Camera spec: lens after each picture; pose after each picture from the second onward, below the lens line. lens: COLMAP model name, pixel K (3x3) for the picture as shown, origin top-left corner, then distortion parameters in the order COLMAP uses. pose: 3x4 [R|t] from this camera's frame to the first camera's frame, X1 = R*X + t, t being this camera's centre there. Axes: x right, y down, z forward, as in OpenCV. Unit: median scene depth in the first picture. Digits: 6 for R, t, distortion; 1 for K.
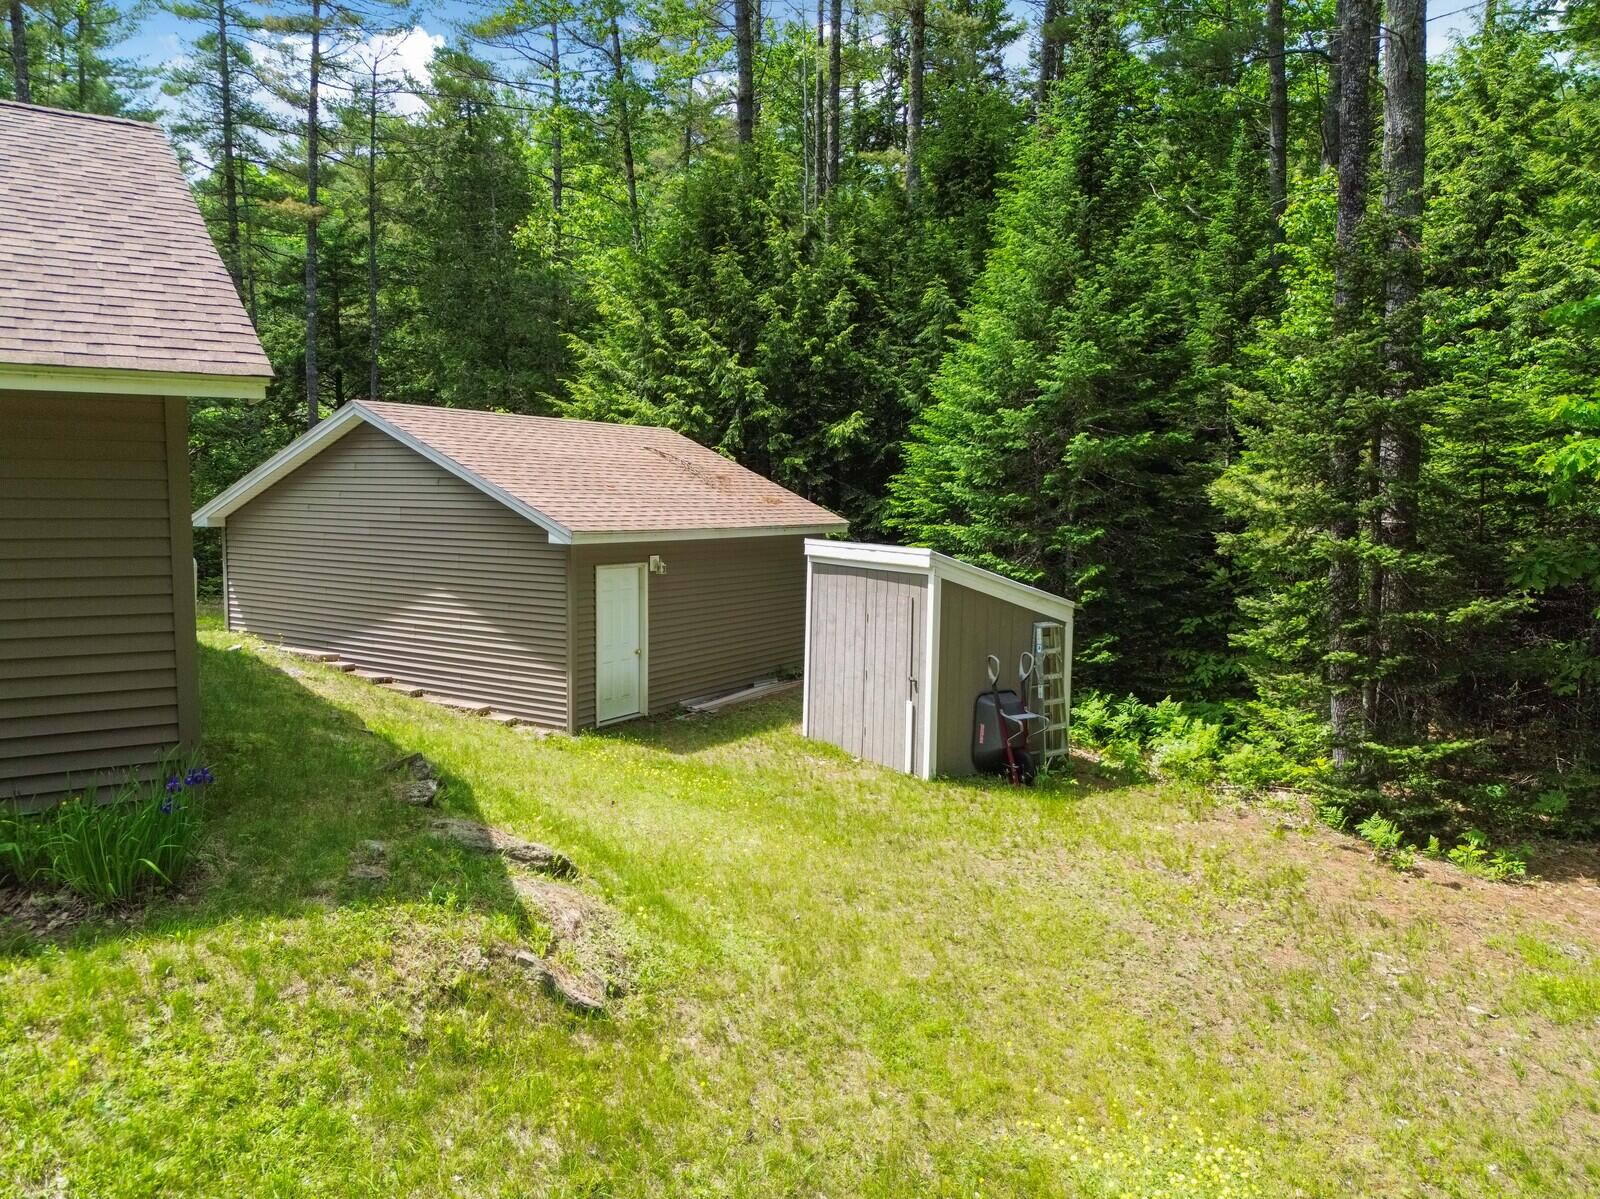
lens RADIAL K [[1126.7, 0, 795.9], [0, 1126.7, 594.2], [0, 0, 1]] dist [0.054228, -0.043496]
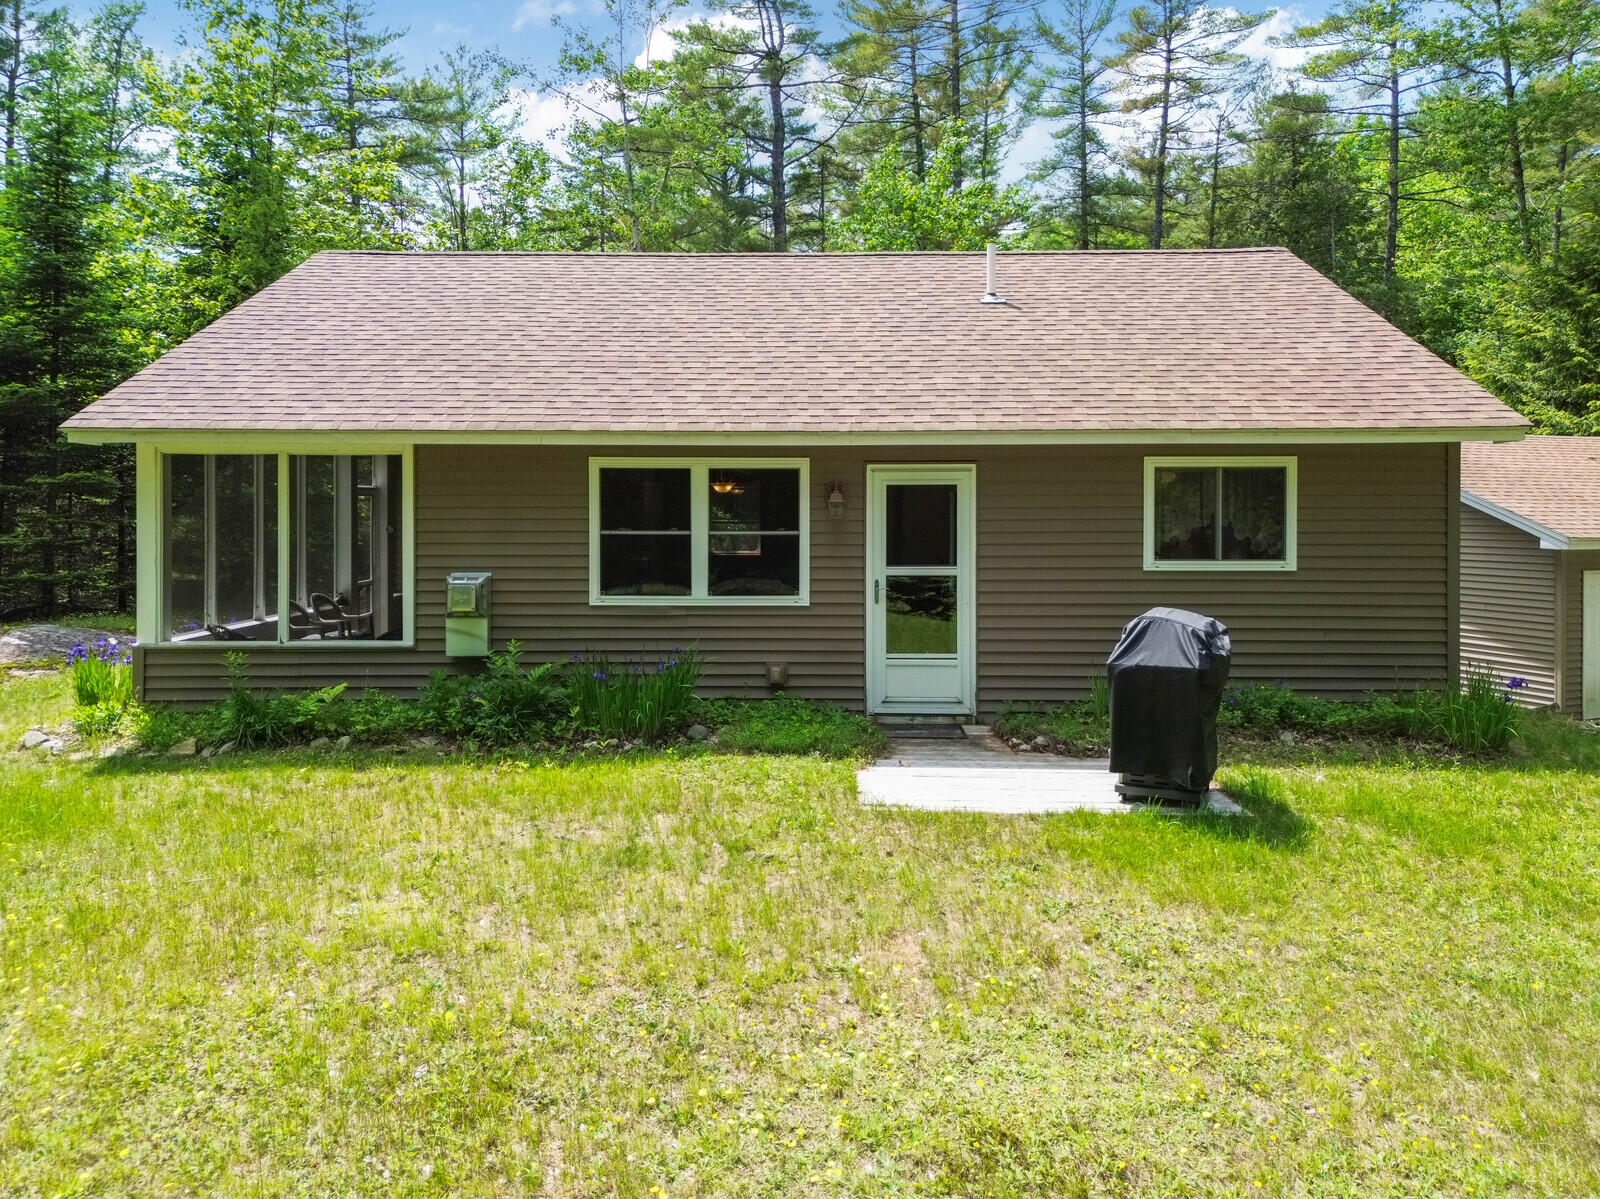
lens RADIAL K [[1152.1, 0, 810.2], [0, 1152.1, 517.8], [0, 0, 1]] dist [0.101033, -0.128367]
pose [[0.826686, -0.007166, -0.562618, -0.127863], [-0.037900, 0.996939, -0.068386, 0.024197], [0.561386, 0.077857, 0.823884, -0.276107]]
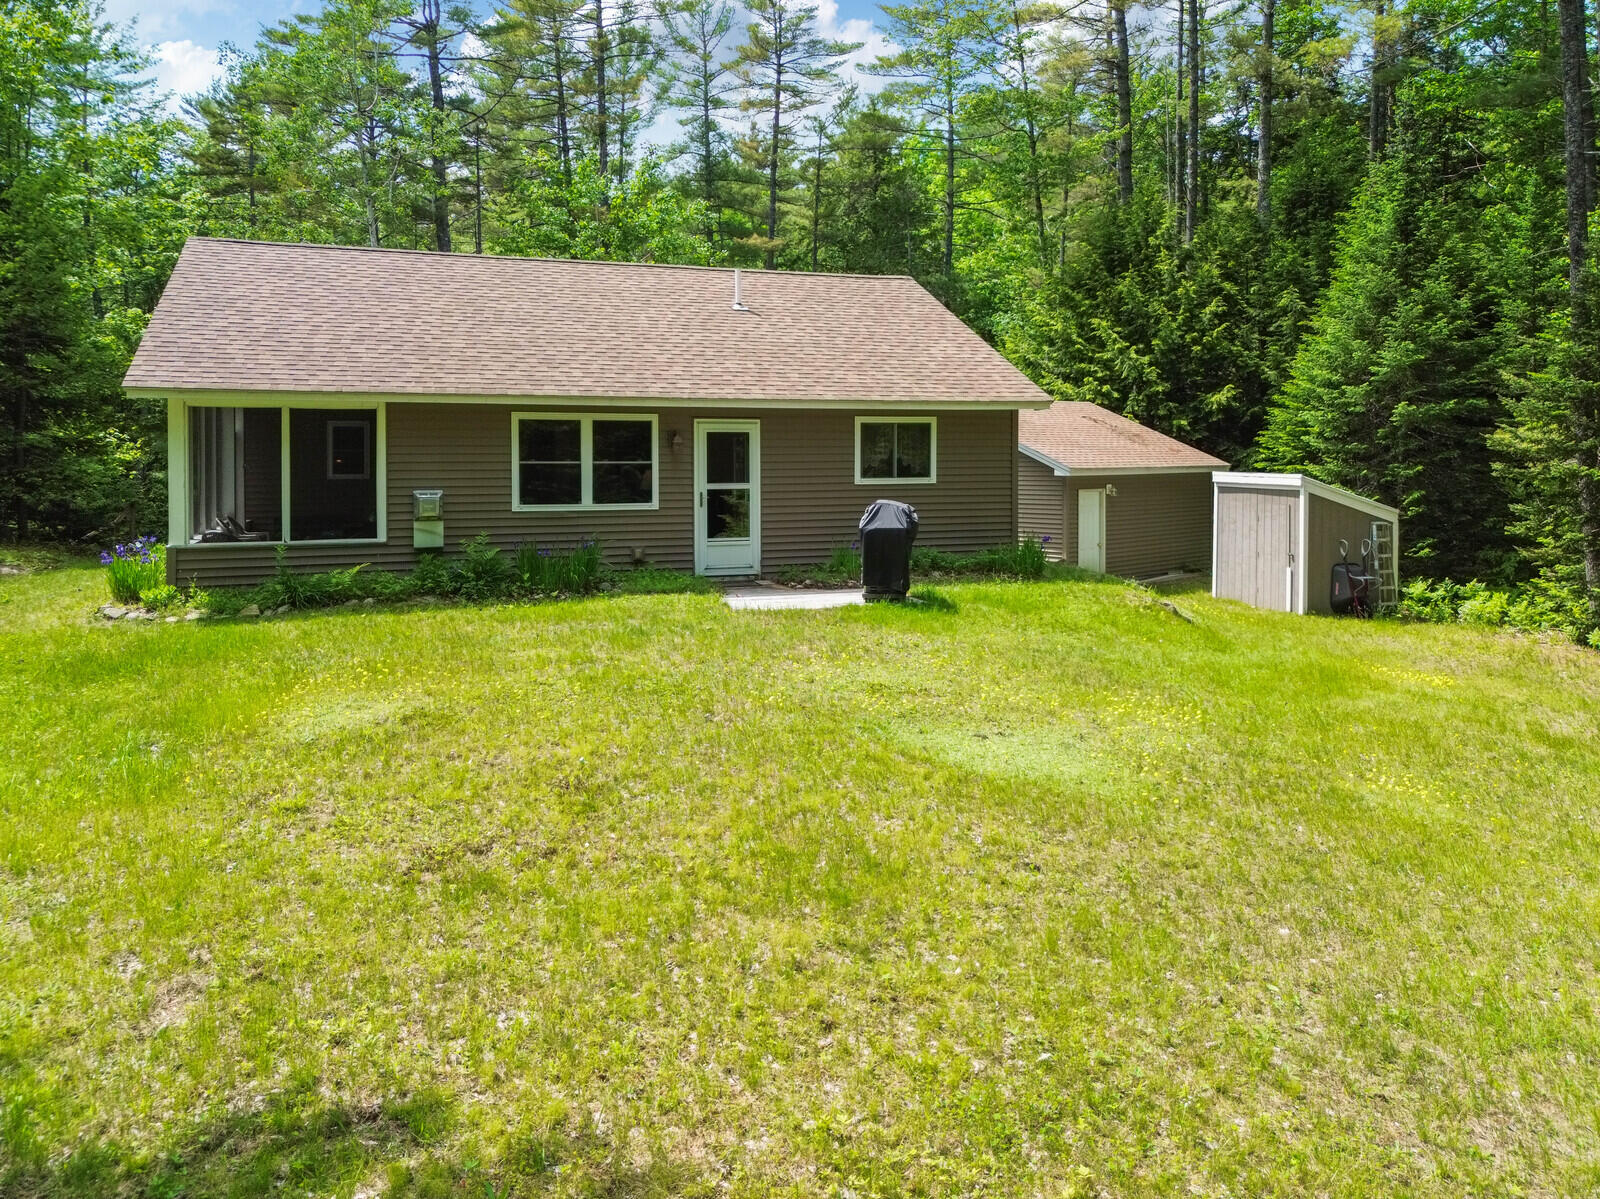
lens RADIAL K [[1168.8, 0, 803.2], [0, 1168.8, 478.6], [0, 0, 1]] dist [0.062137, -0.051044]
pose [[0.968945, -0.009987, -0.247073, -0.118281], [-0.006760, 0.997741, -0.066841, 0.062665], [0.247182, 0.066435, 0.966689, -0.632063]]
